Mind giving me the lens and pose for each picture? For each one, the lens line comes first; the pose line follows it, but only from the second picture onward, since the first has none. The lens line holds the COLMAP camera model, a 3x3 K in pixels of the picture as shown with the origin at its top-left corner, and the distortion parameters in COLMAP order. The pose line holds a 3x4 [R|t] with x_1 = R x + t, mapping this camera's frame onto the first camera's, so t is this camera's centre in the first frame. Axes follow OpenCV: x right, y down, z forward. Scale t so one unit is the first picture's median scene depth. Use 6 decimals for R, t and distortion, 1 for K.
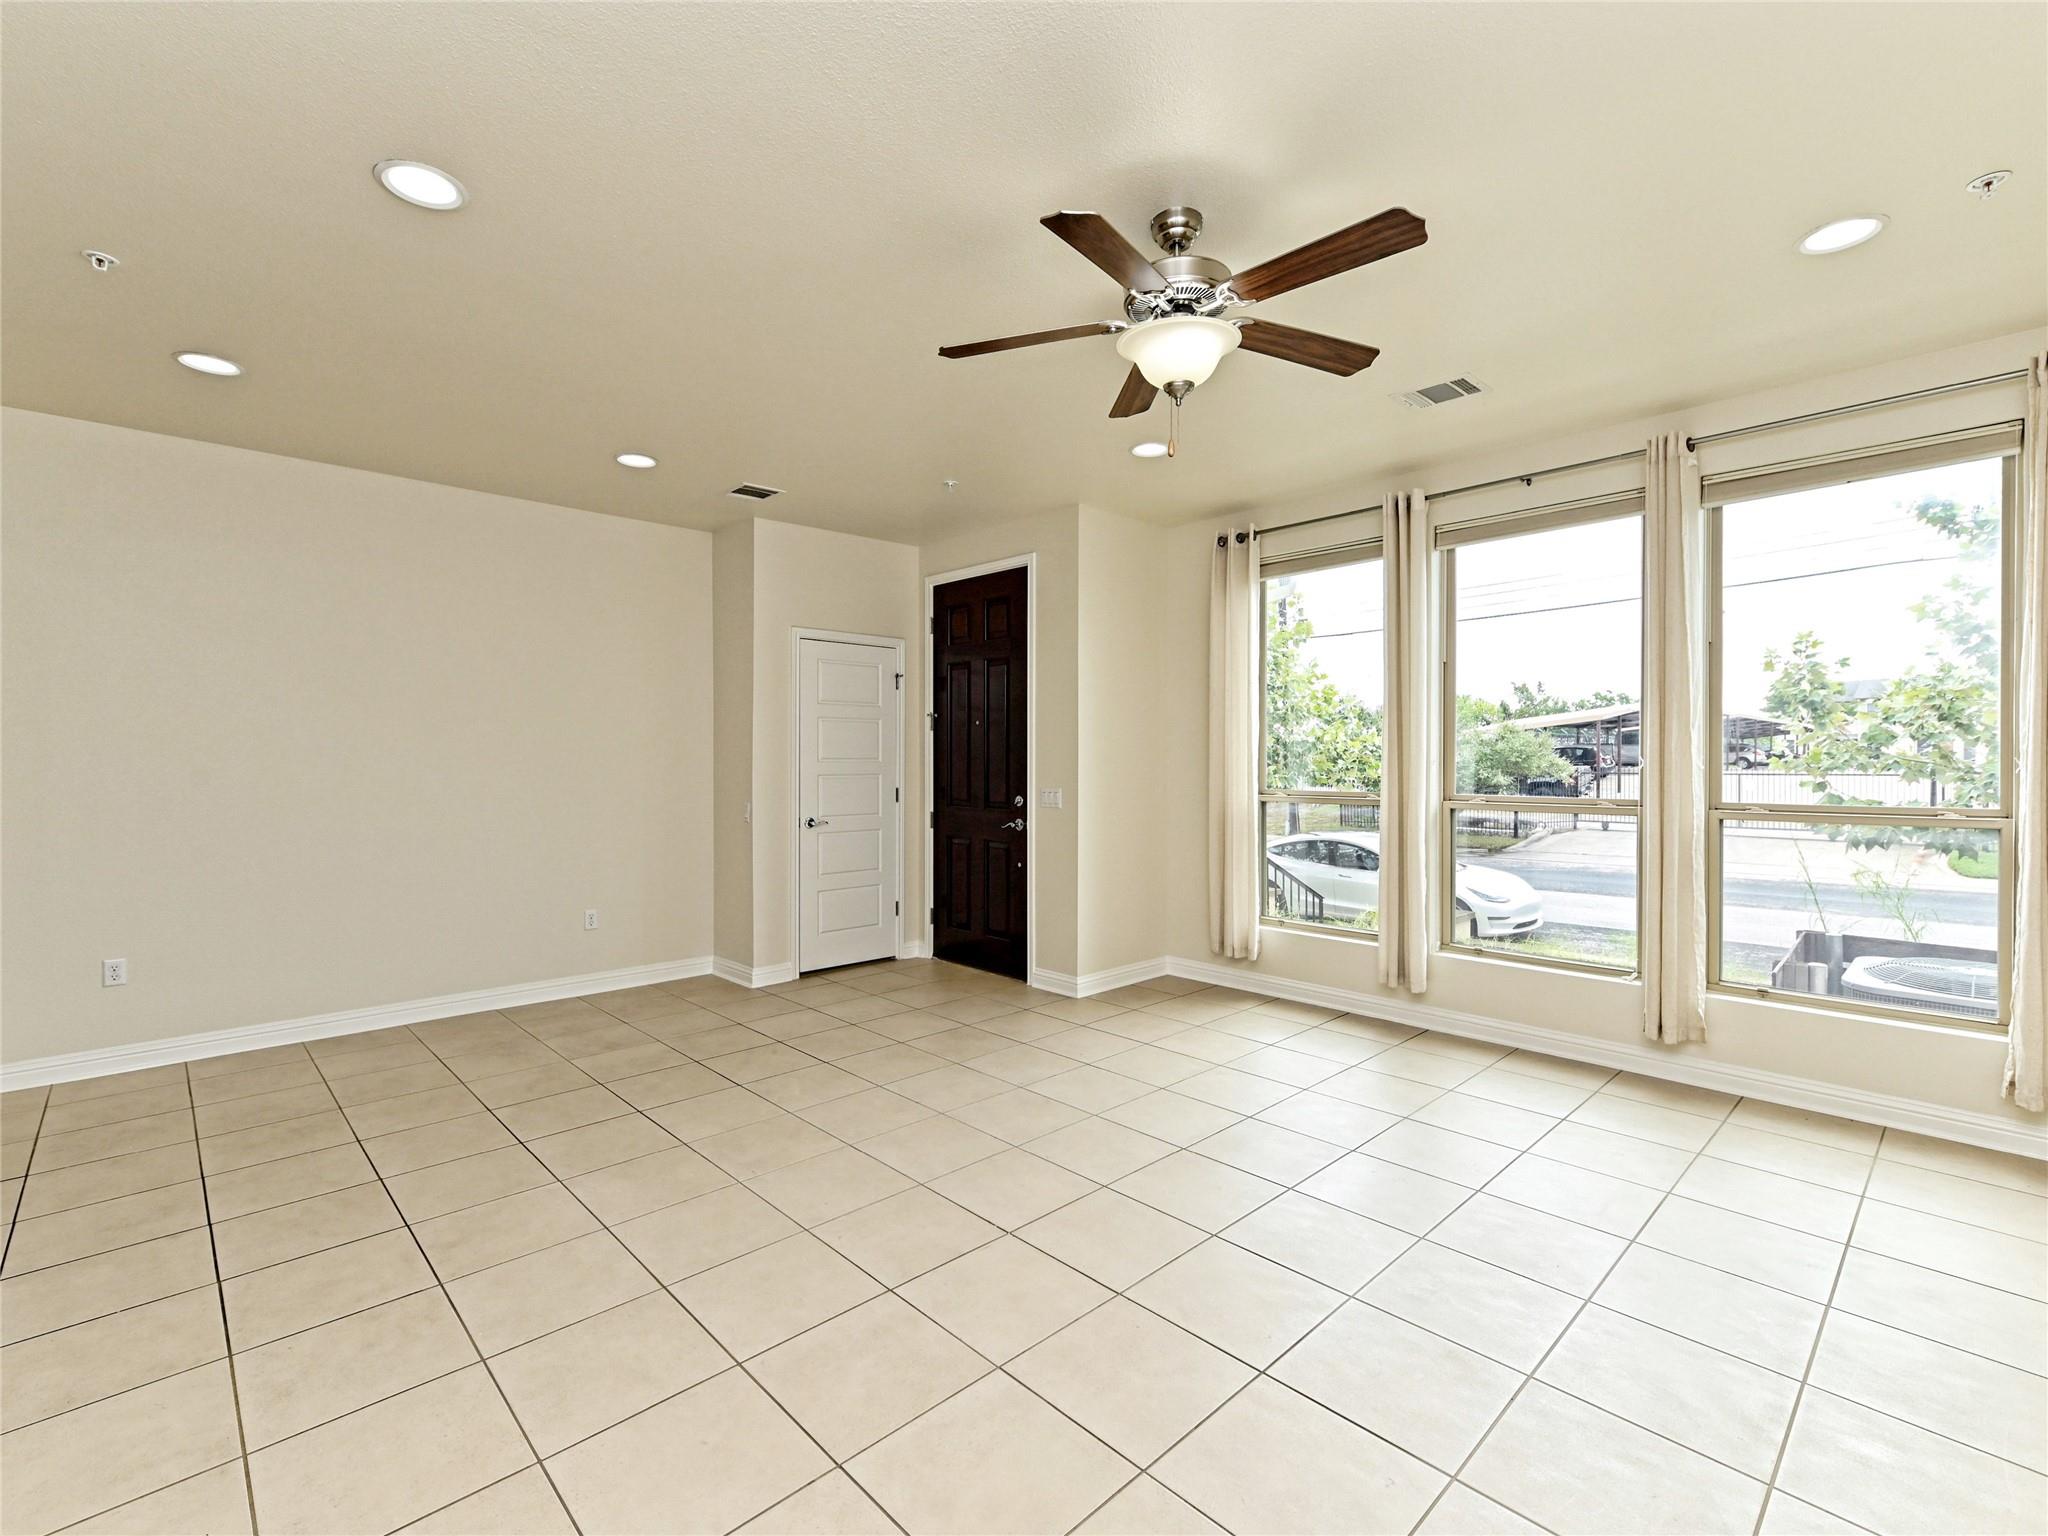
lens RADIAL K [[915.5, 0, 1013.7], [0, 915.5, 761.5], [0, 0, 1]] dist [0.000606, -0.000202]
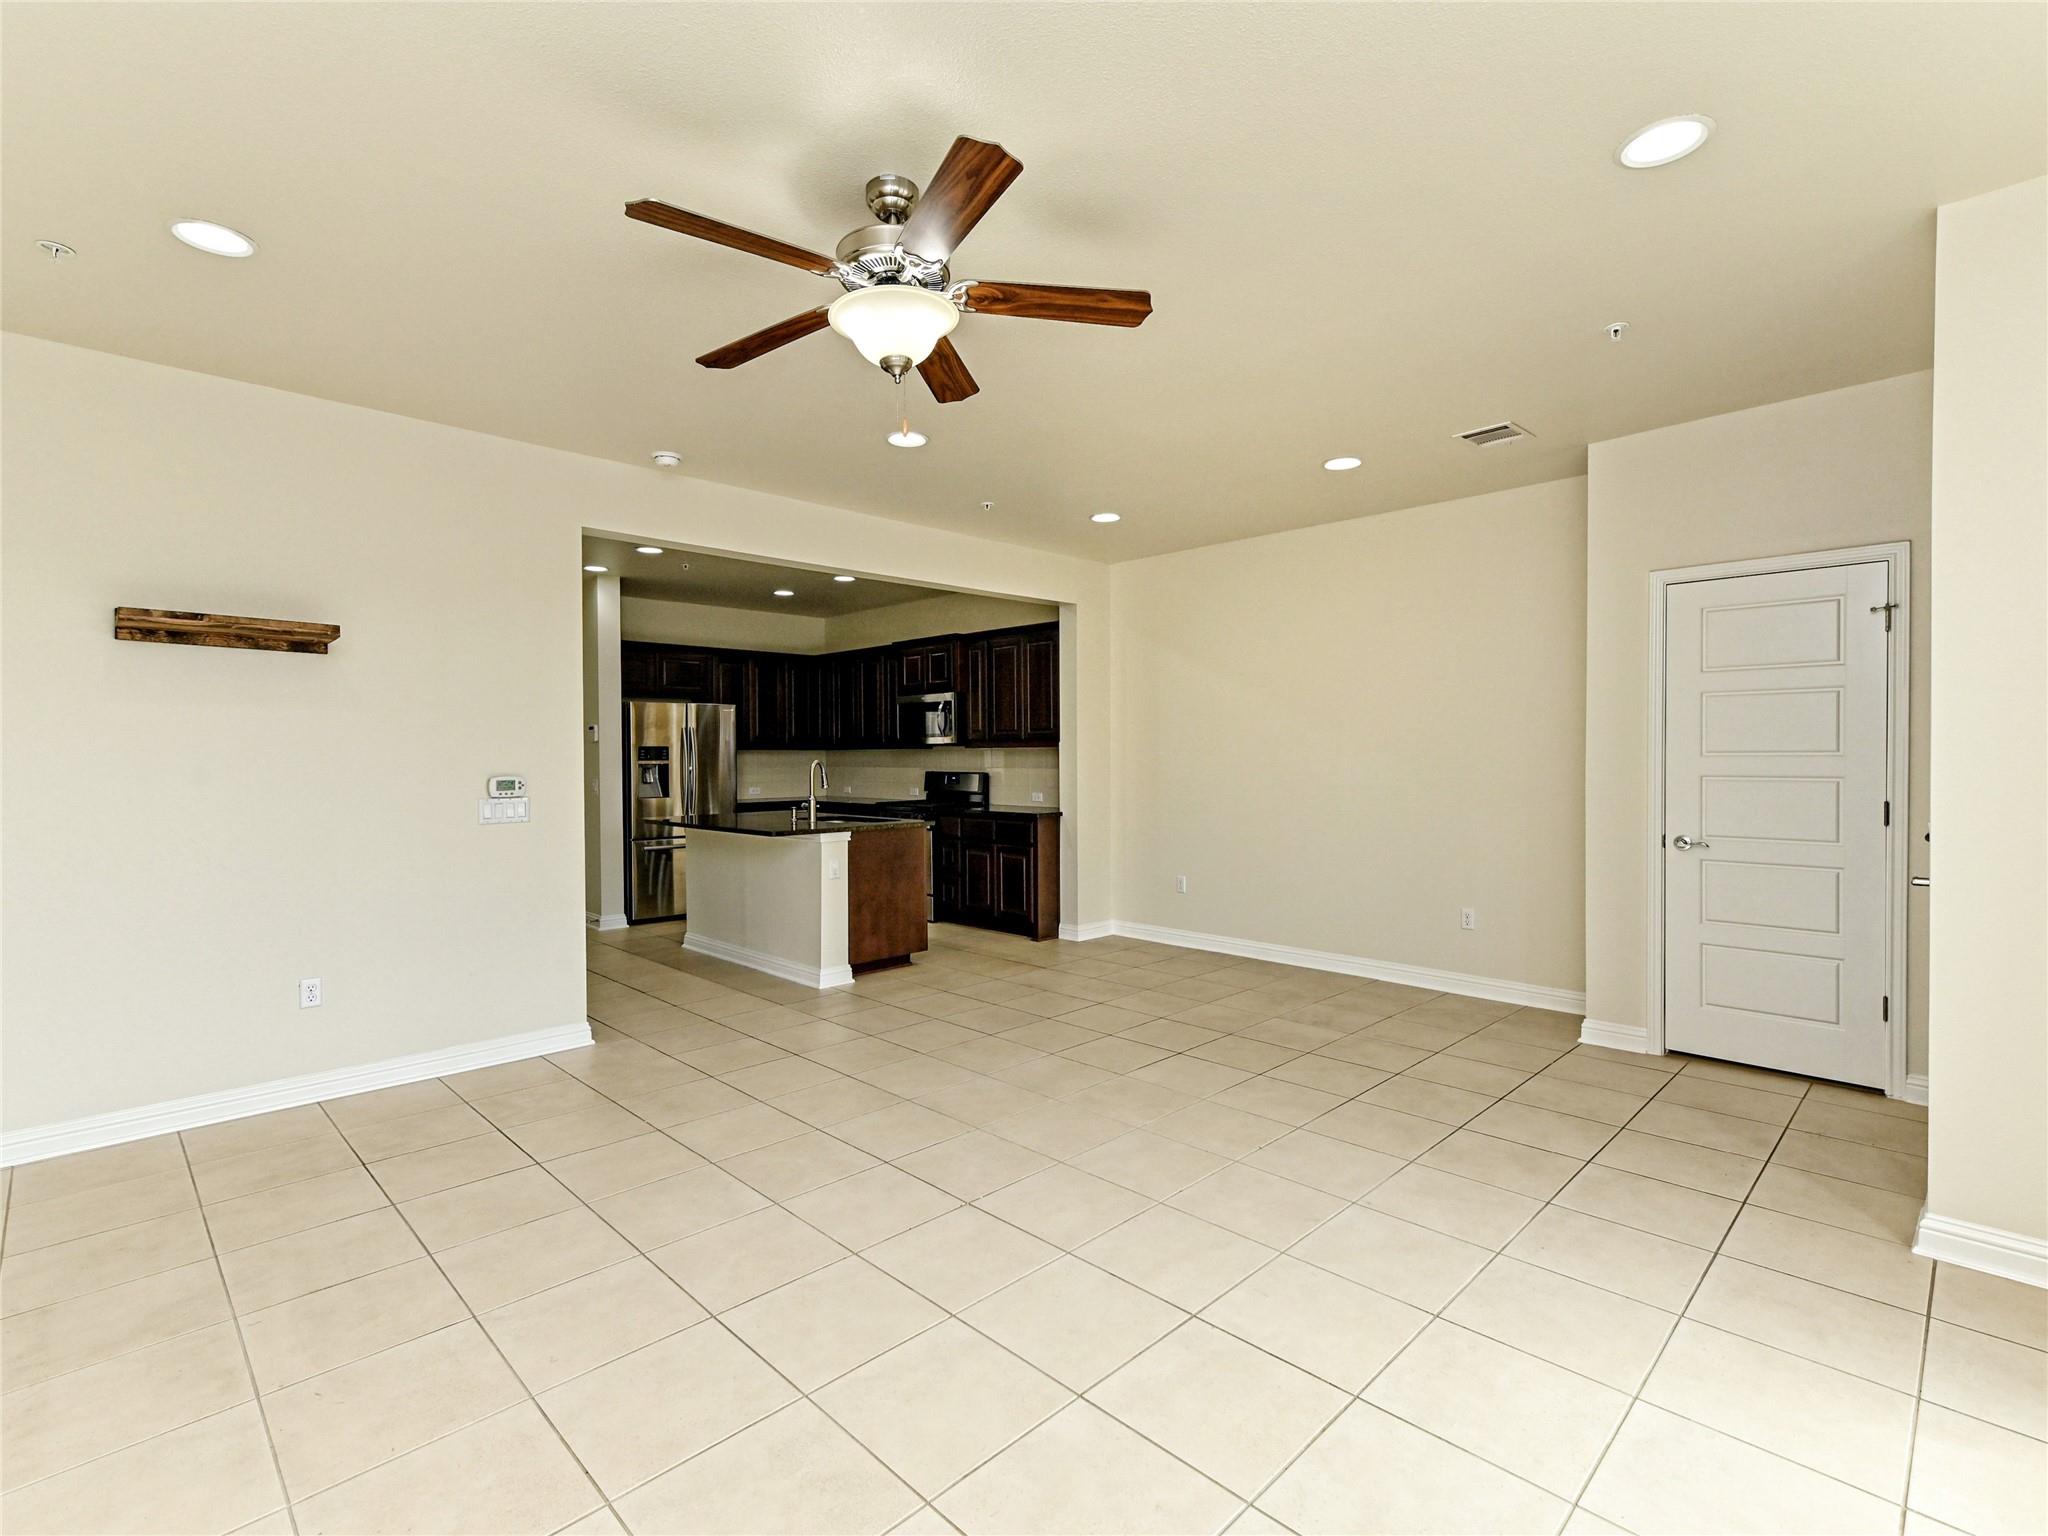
lens RADIAL K [[945.5, 0, 1038.8], [0, 945.5, 769.1], [0, 0, 1]] dist [0.002767, 0.000390]
pose [[0.030289, 0.009563, -0.999495, 0.517852], [0.001536, 0.999953, 0.009614, 0.001990], [0.999540, -0.001827, 0.030273, 0.502291]]
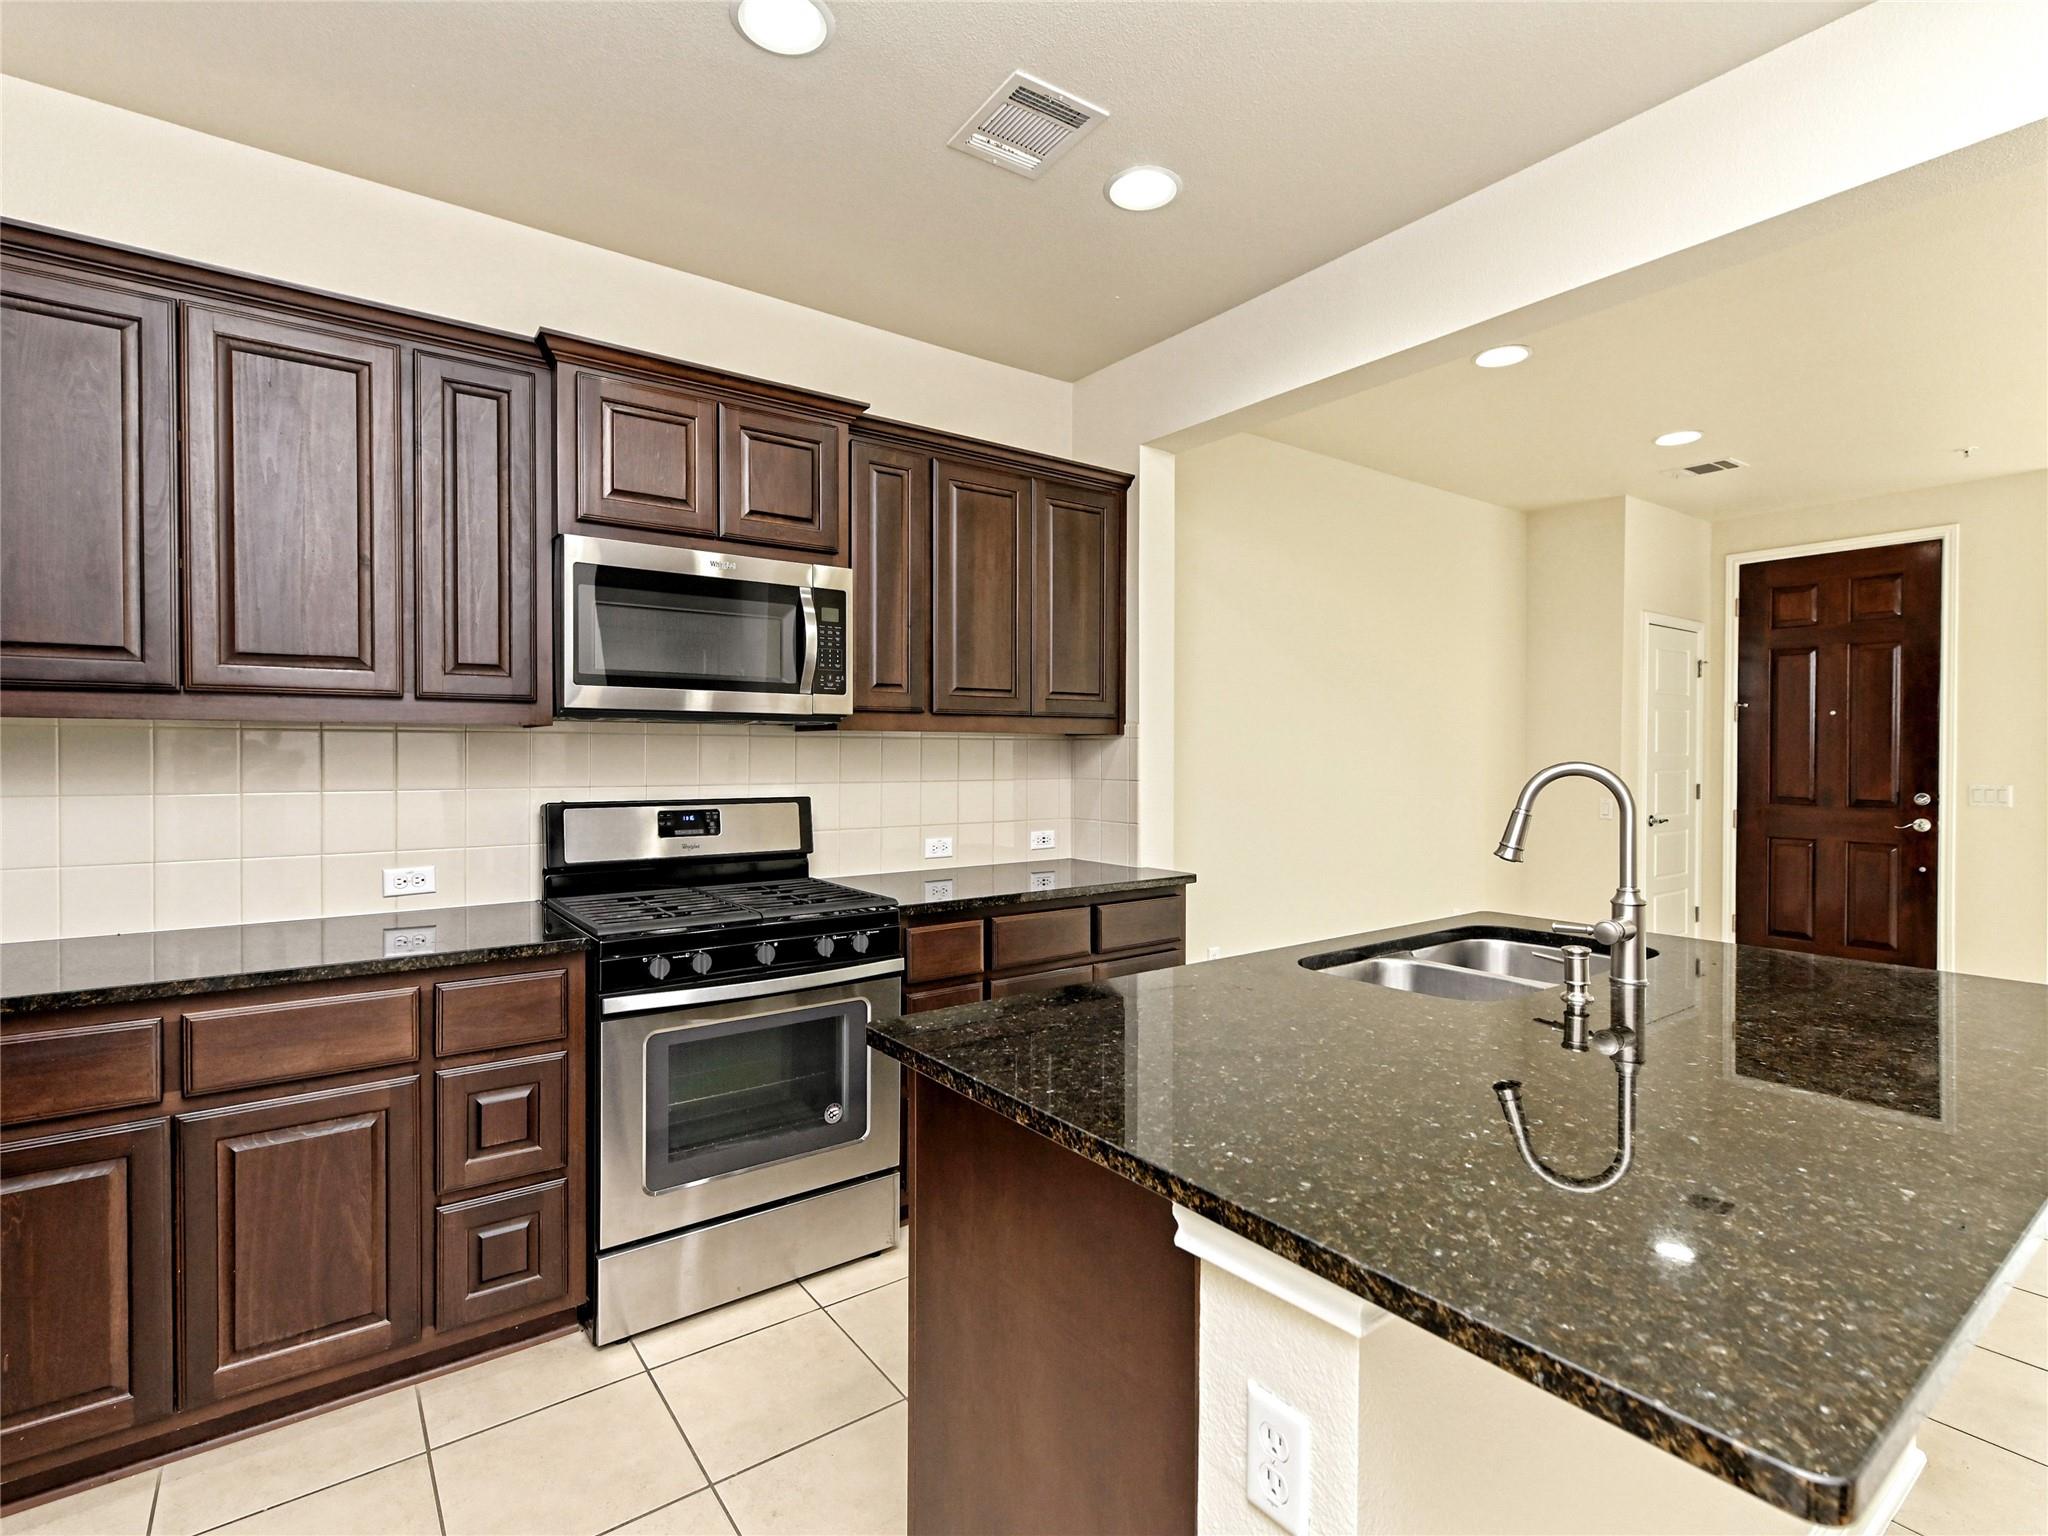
lens RADIAL K [[988.5, 0, 1020.8], [0, 988.5, 799.3], [0, 0, 1]] dist [0.002030, 0.000139]
pose [[0.991430, 0.008256, -0.130375, -0.768199], [-0.001836, 0.998783, 0.049288, -0.004401], [0.130623, -0.048626, 0.990239, -0.103710]]
